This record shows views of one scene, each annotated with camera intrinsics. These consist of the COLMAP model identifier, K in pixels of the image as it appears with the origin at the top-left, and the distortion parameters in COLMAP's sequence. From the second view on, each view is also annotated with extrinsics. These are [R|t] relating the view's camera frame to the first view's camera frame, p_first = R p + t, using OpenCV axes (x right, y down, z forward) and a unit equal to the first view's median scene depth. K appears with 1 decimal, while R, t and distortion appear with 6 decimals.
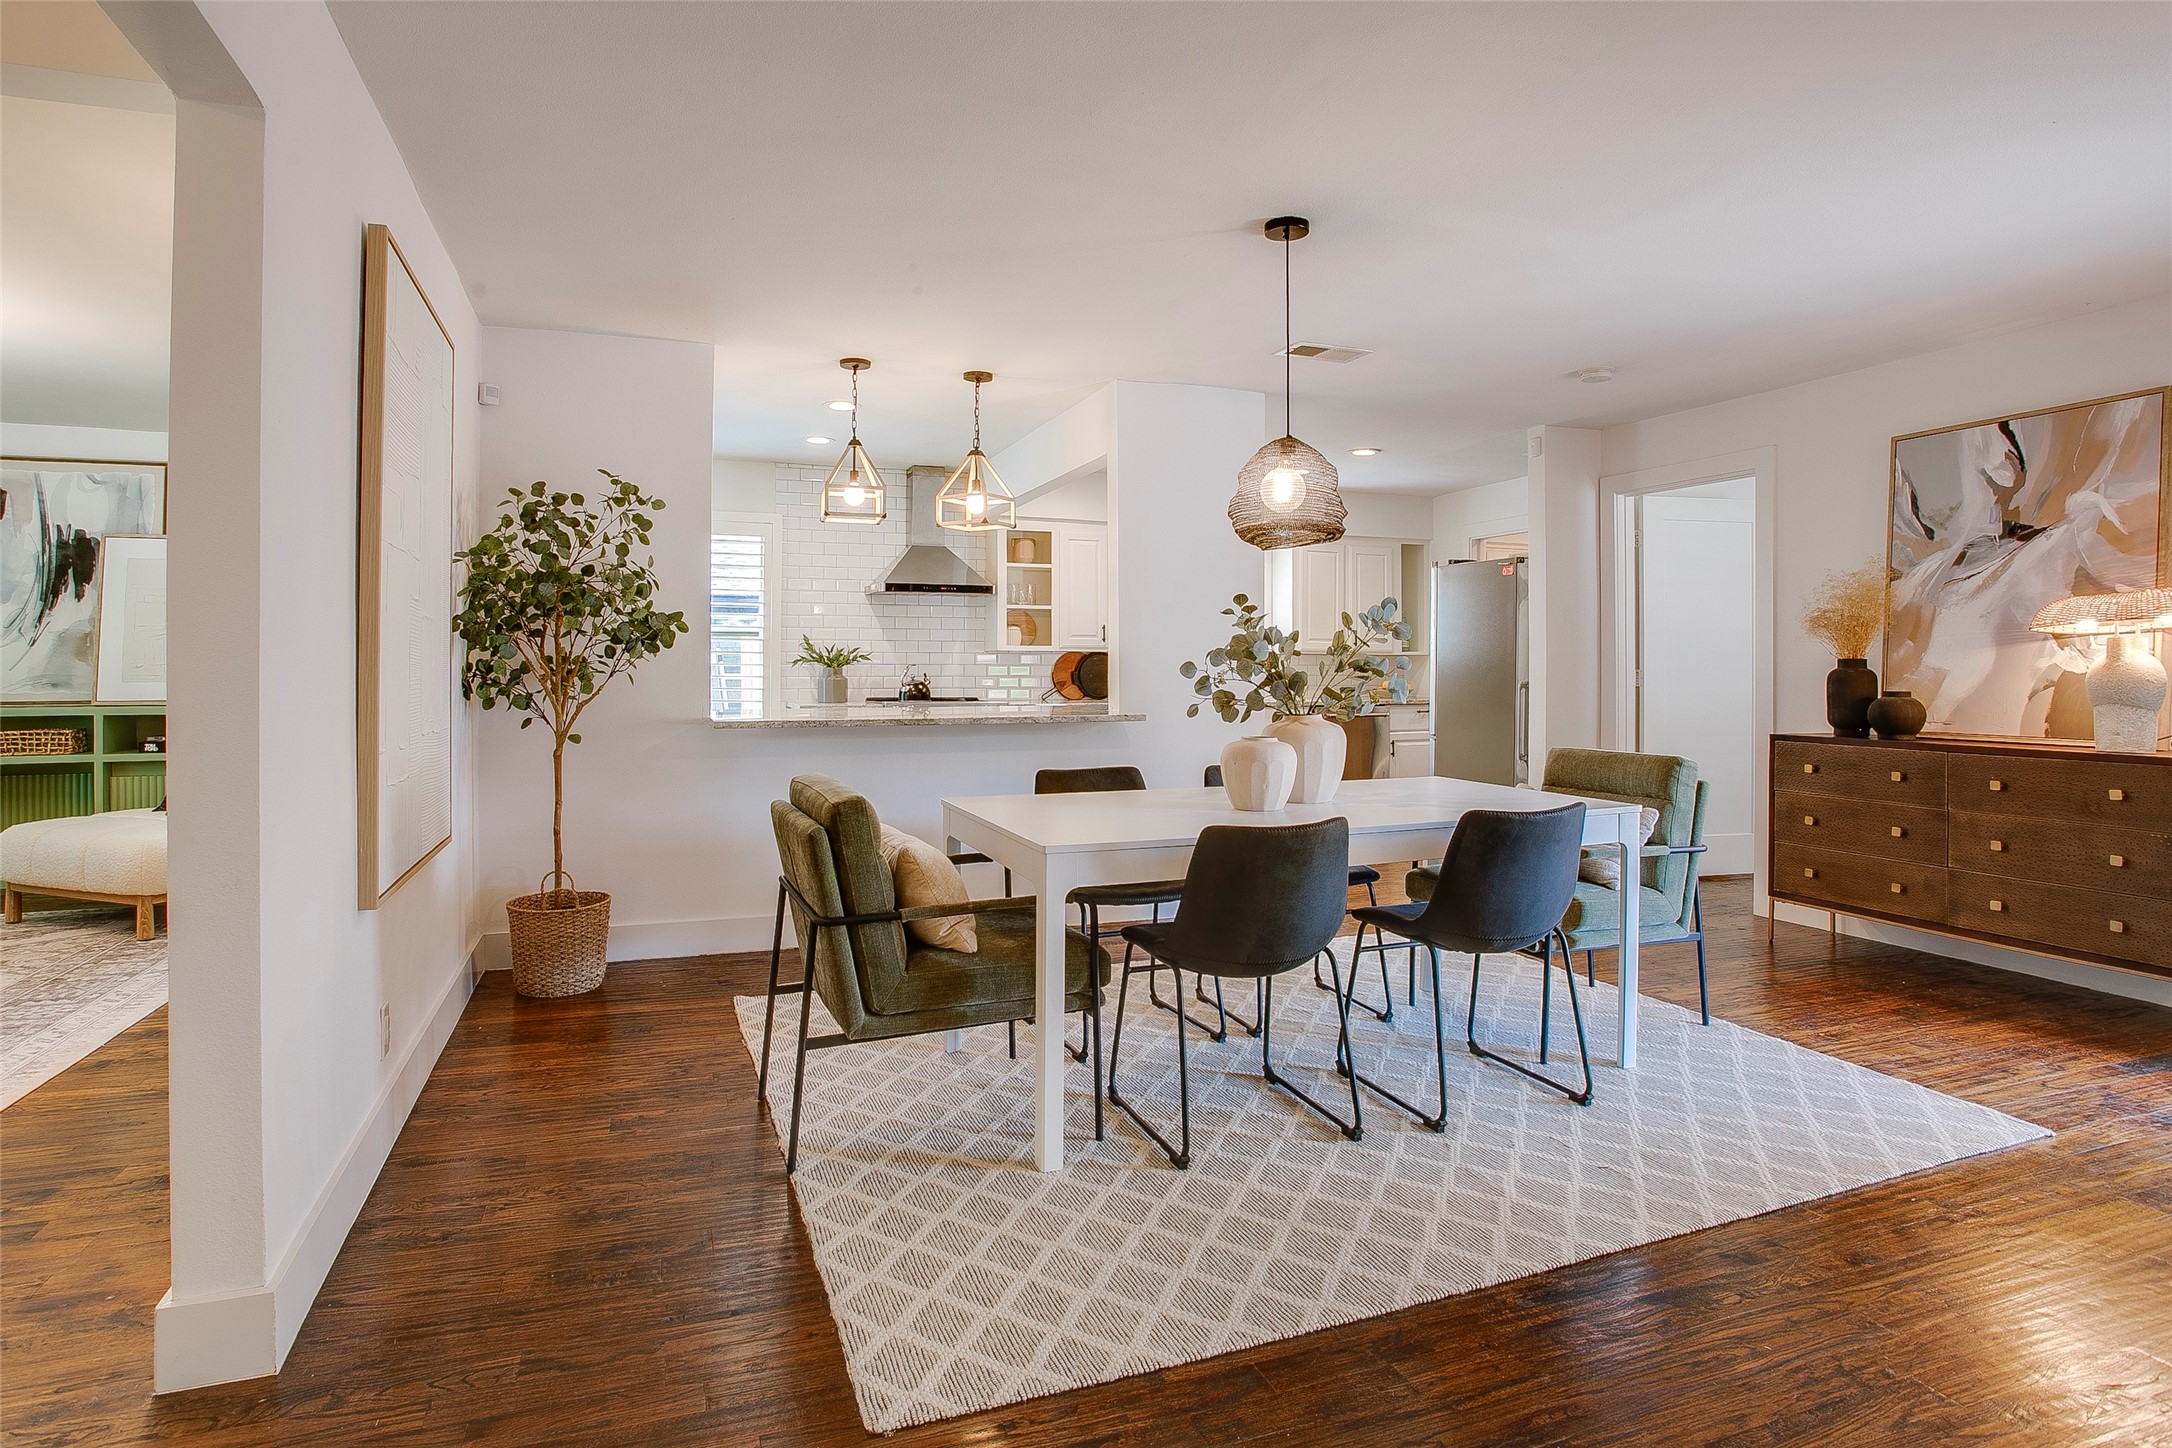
lens RADIAL K [[1112.5, 0, 1079.9], [0, 1112.5, 671.8], [0, 0, 1]] dist [-0.029451, 0.001446]
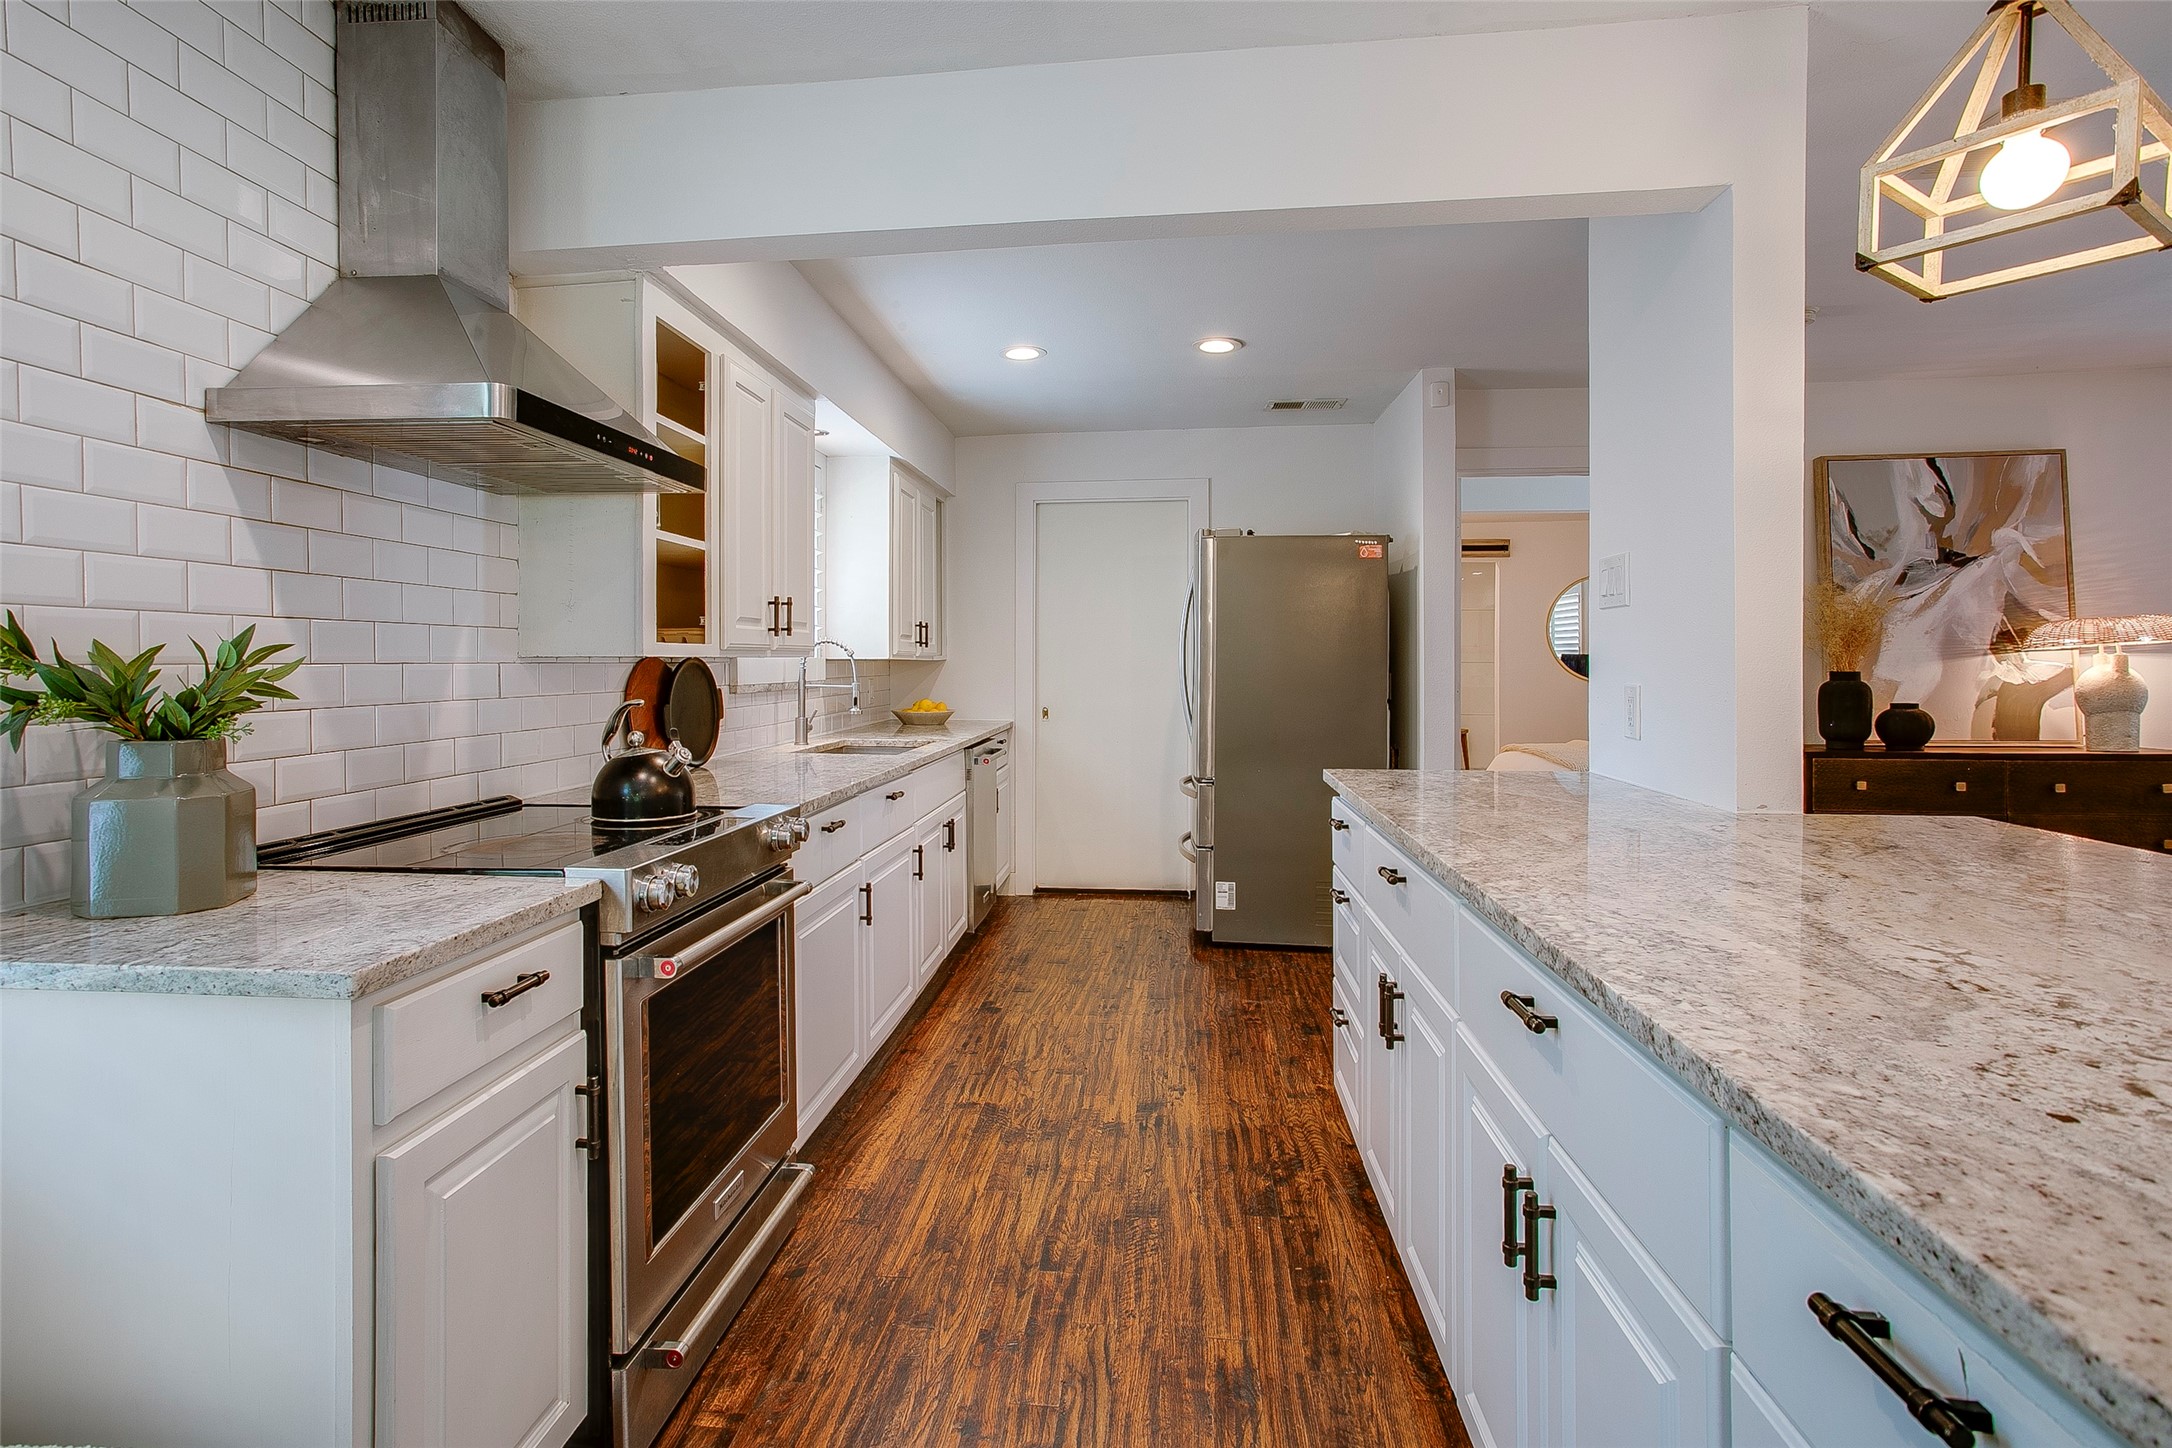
lens RADIAL K [[1064.1, 0, 1073.5], [0, 1064.1, 672.5], [0, 0, 1]] dist [0.002221, 0.000625]
pose [[0.478041, -0.011109, 0.878268, -0.544933], [0.008008, 0.999934, 0.008289, -0.027475], [-0.878301, 0.003071, 0.478098, 1.286500]]
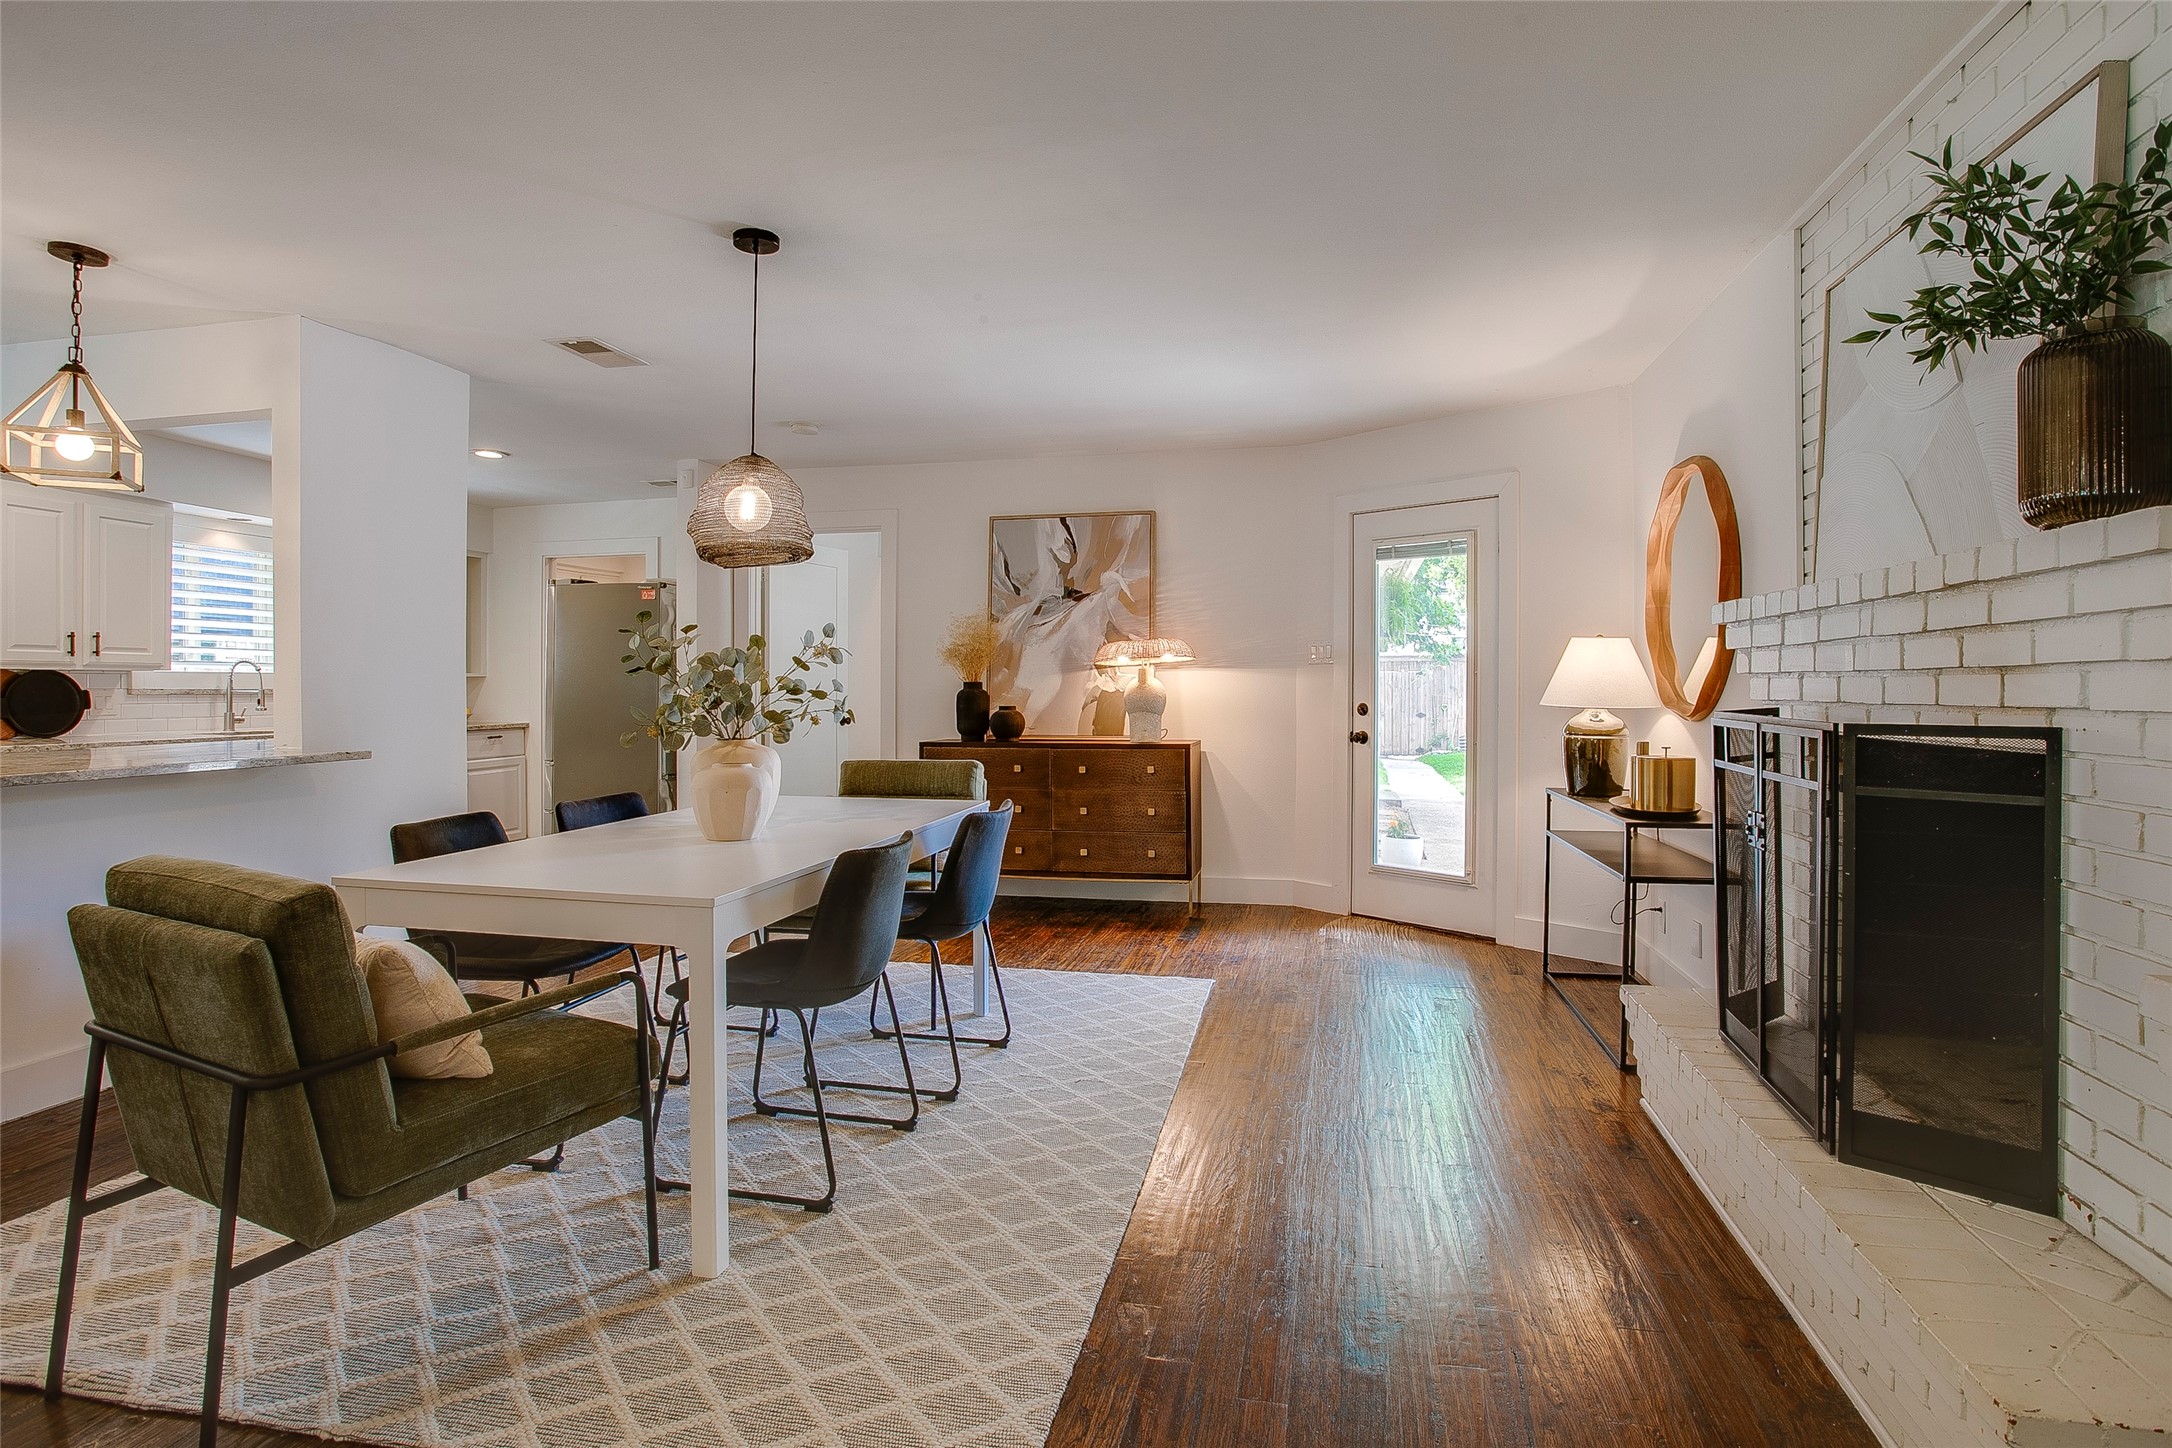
lens RADIAL K [[1085.2, 0, 1090.7], [0, 1085.2, 696.1], [0, 0, 1]] dist [-0.024559, 0.000764]
pose [[0.560923, -0.008638, 0.827823, -0.329564], [0.007077, 0.999959, 0.005638, -0.001150], [-0.827838, 0.002696, 0.560961, 0.170387]]
